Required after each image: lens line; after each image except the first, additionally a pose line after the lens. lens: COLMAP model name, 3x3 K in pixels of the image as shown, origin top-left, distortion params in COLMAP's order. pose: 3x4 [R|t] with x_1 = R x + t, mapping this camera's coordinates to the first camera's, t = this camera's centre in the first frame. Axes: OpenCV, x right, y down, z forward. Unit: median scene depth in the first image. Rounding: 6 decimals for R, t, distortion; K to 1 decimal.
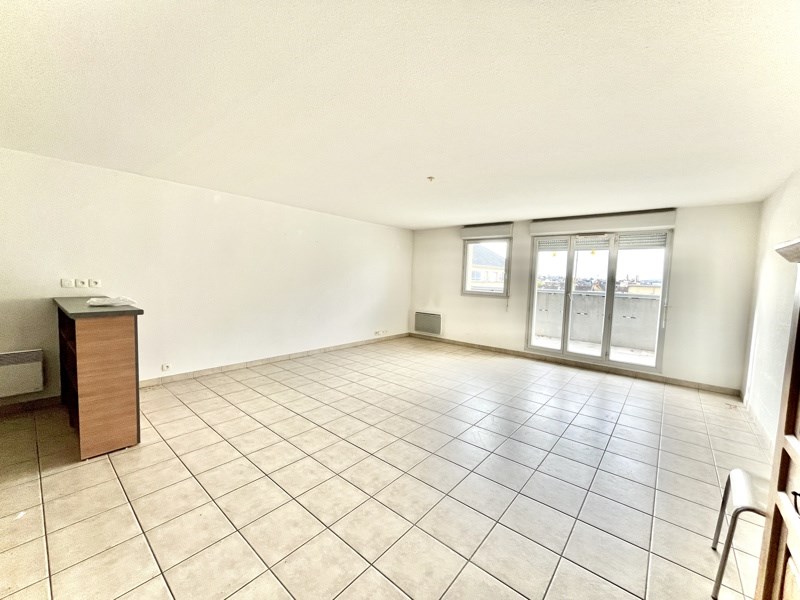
lens RADIAL K [[325.4, 0, 398.0], [0, 325.4, 299.2], [0, 0, 1]] dist [-0.000348, -0.000035]
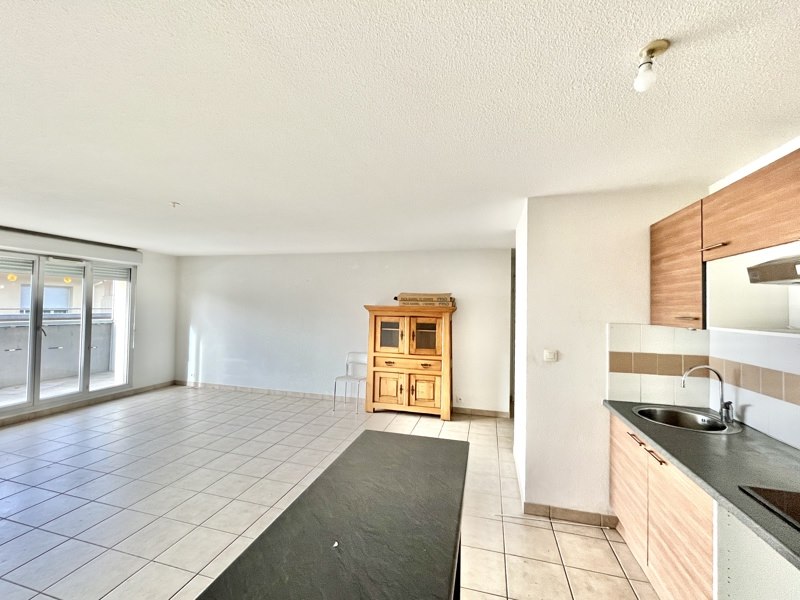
lens RADIAL K [[325.4, 0, 395.6], [0, 325.4, 301.0], [0, 0, 1]] dist [-0.000348, -0.000035]
pose [[-0.431697, -0.016161, 0.901874, -0.644492], [0.050783, 0.997818, 0.042188, -0.081682], [-0.900588, 0.064012, -0.429934, 0.622529]]
